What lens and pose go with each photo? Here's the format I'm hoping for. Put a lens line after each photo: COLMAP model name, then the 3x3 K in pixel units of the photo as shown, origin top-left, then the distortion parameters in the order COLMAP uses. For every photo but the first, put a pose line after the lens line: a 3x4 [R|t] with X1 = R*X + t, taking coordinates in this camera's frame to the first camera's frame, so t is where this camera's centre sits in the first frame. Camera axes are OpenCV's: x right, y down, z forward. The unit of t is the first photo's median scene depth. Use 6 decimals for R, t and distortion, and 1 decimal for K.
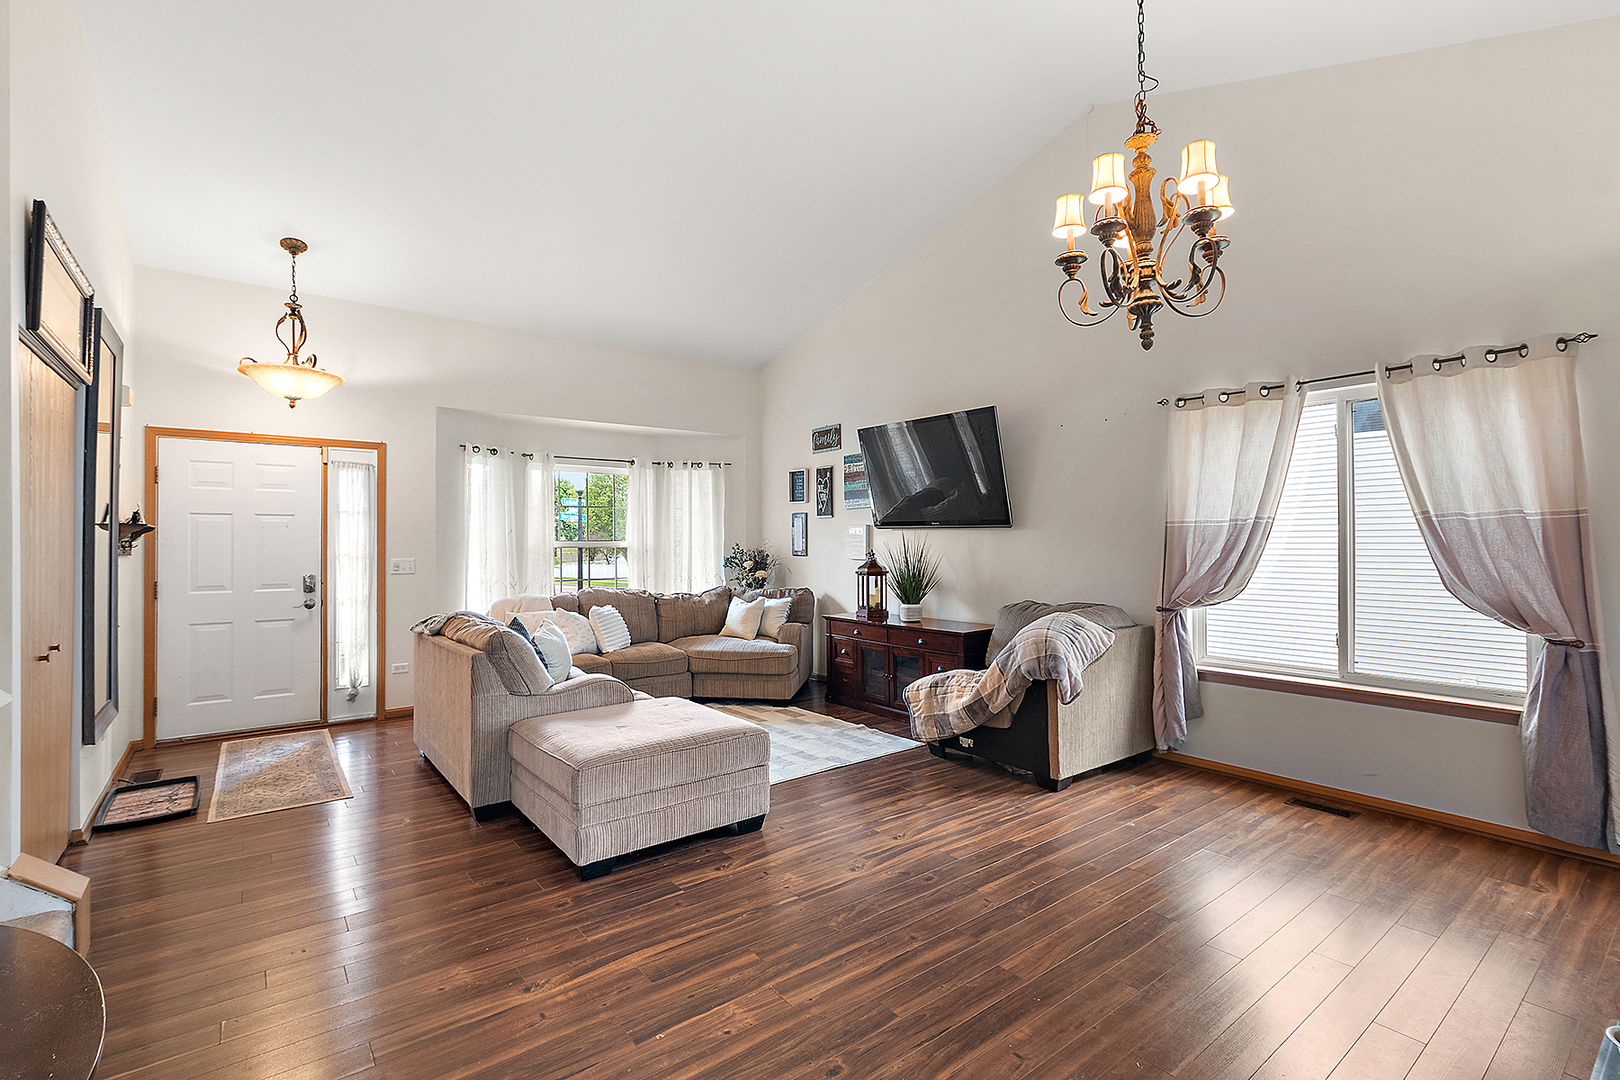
lens RADIAL K [[734.5, 0, 814.1], [0, 734.5, 532.8], [0, 0, 1]] dist [-0.000692, -0.000451]
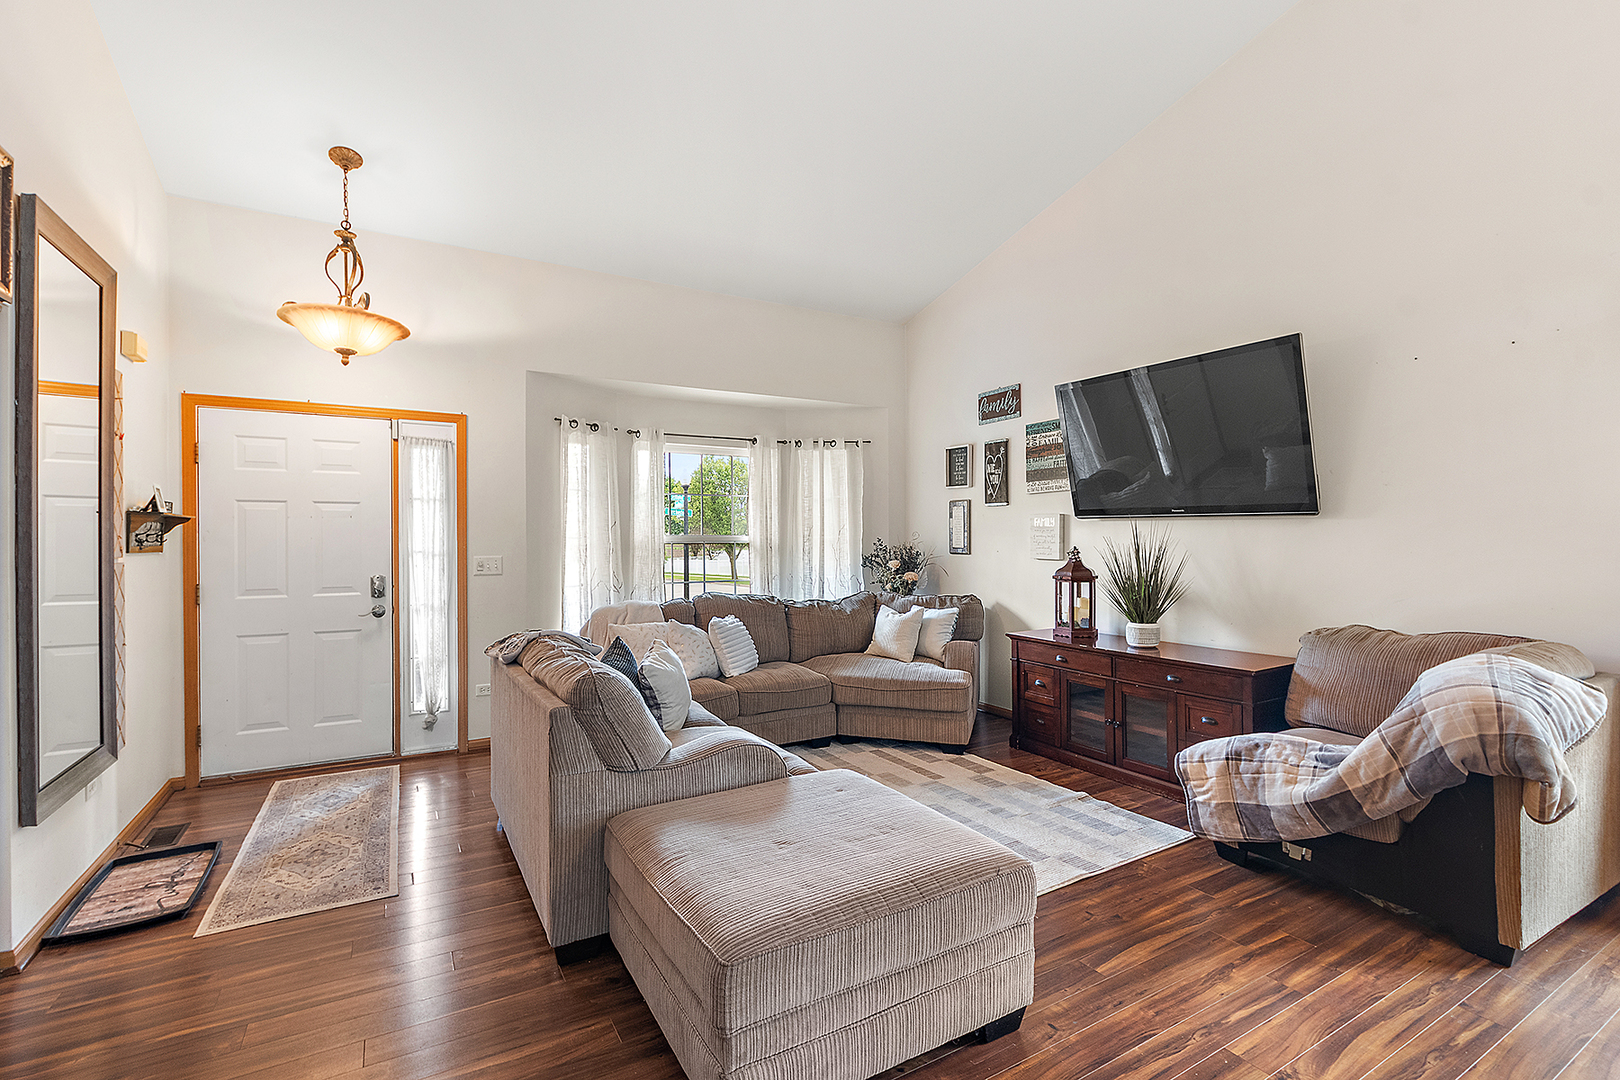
lens RADIAL K [[728.2, 0, 810.0], [0, 728.2, 540.0], [0, 0, 1]] dist [0.002451, -0.000514]
pose [[0.990826, 0.001705, -0.135133, -0.099361], [0.000490, 0.999869, 0.016204, 0.004352], [0.135143, -0.016122, 0.990695, 0.258025]]
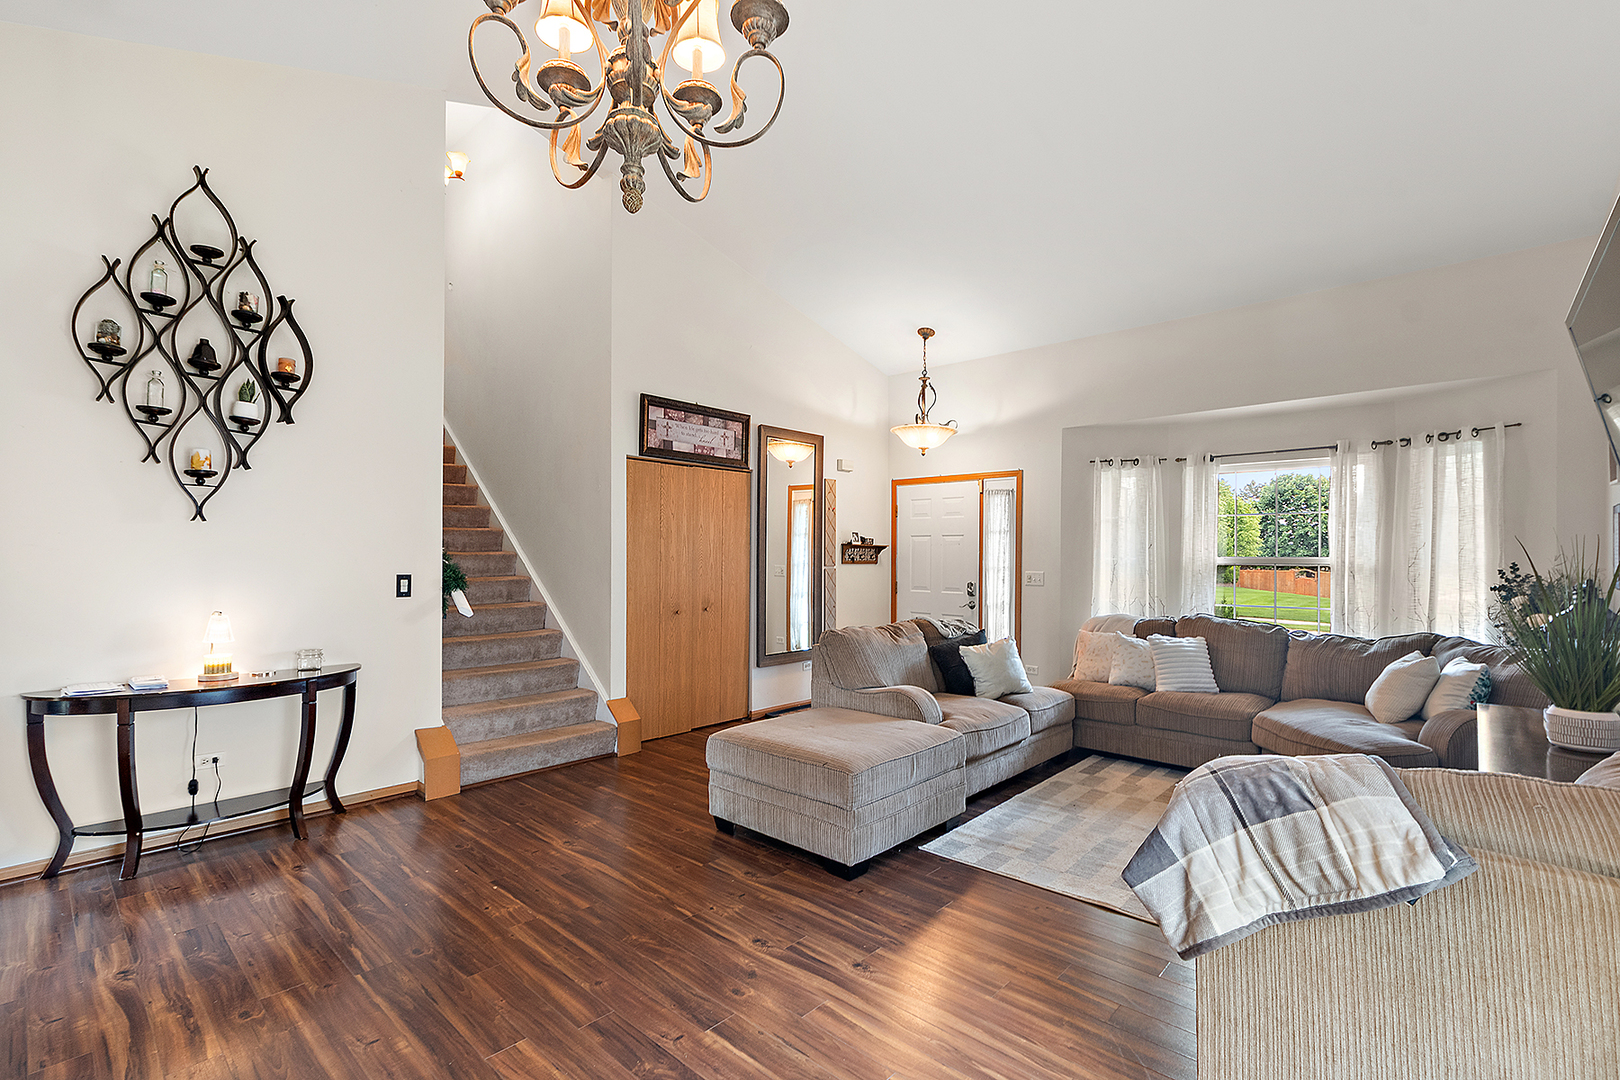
lens RADIAL K [[728.7, 0, 805.0], [0, 728.7, 548.5], [0, 0, 1]] dist [0.001070, -0.000856]
pose [[0.166685, -0.004957, -0.985998, 0.497569], [0.006611, 0.999971, -0.003909, 0.002353], [0.985988, -0.005867, 0.166713, 0.503799]]
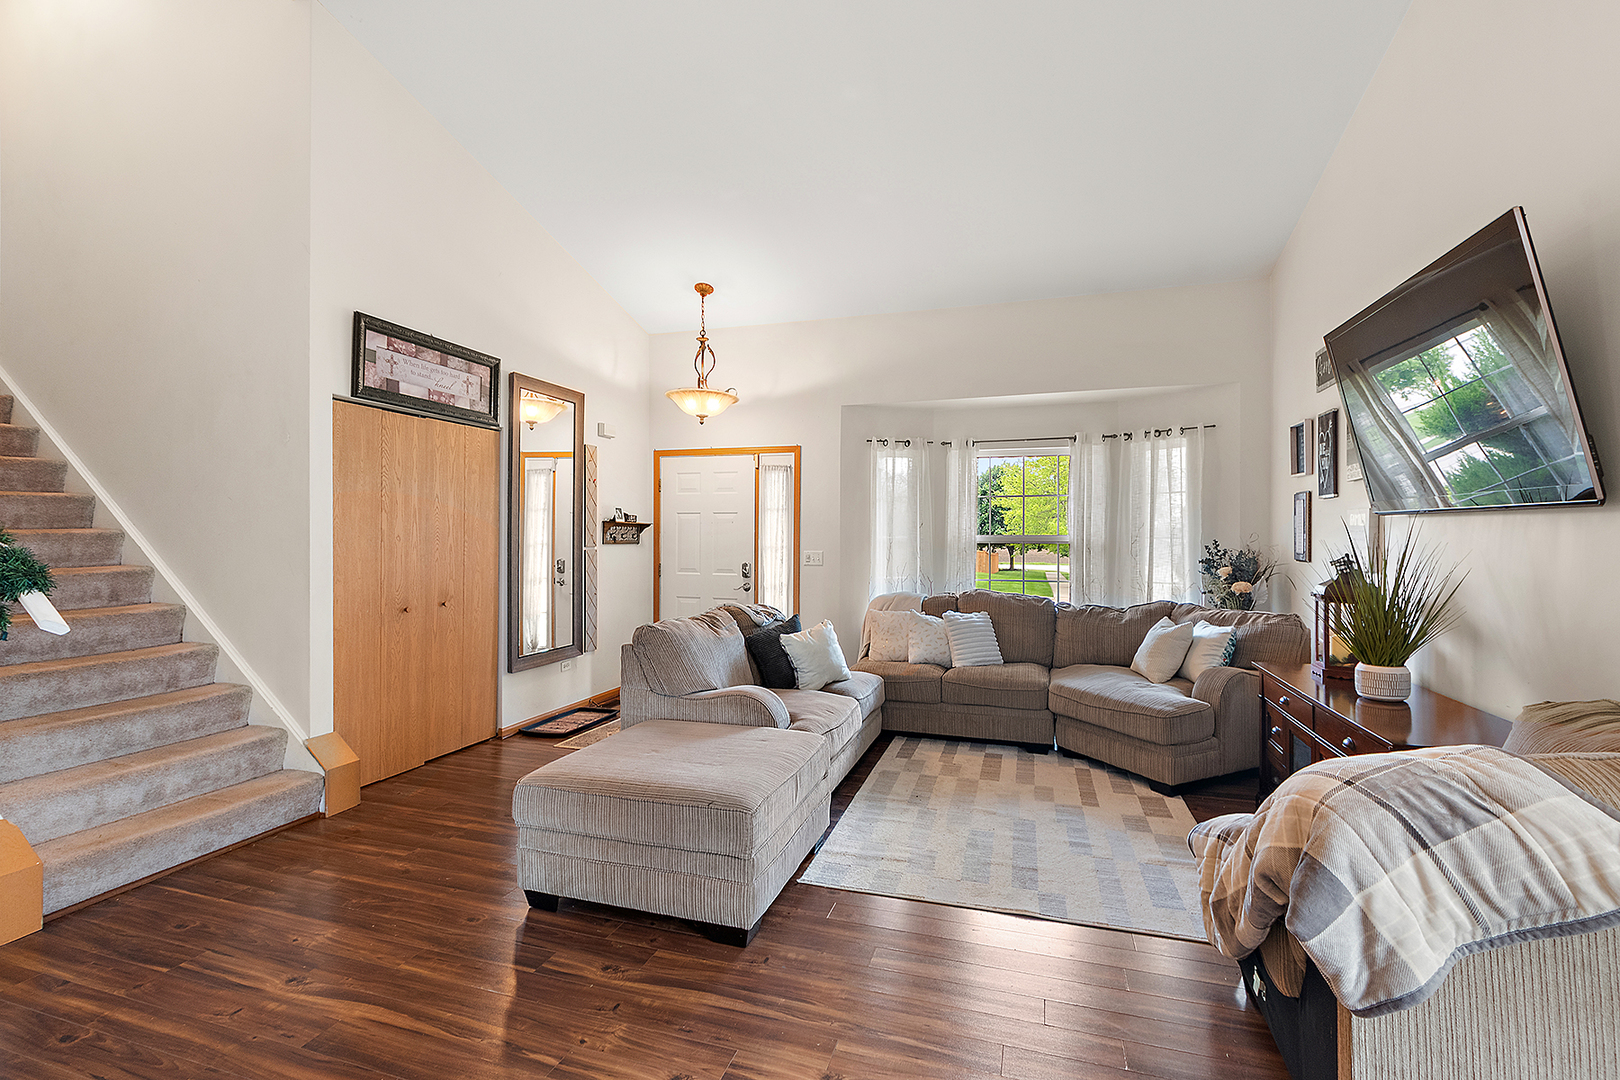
lens RADIAL K [[725.4, 0, 806.5], [0, 725.4, 535.3], [0, 0, 1]] dist [-0.000423, -0.000141]
pose [[0.563497, 0.004050, -0.826108, 0.332973], [0.004561, 0.999957, 0.008013, 0.003736], [0.826106, -0.008283, 0.563454, 0.416337]]
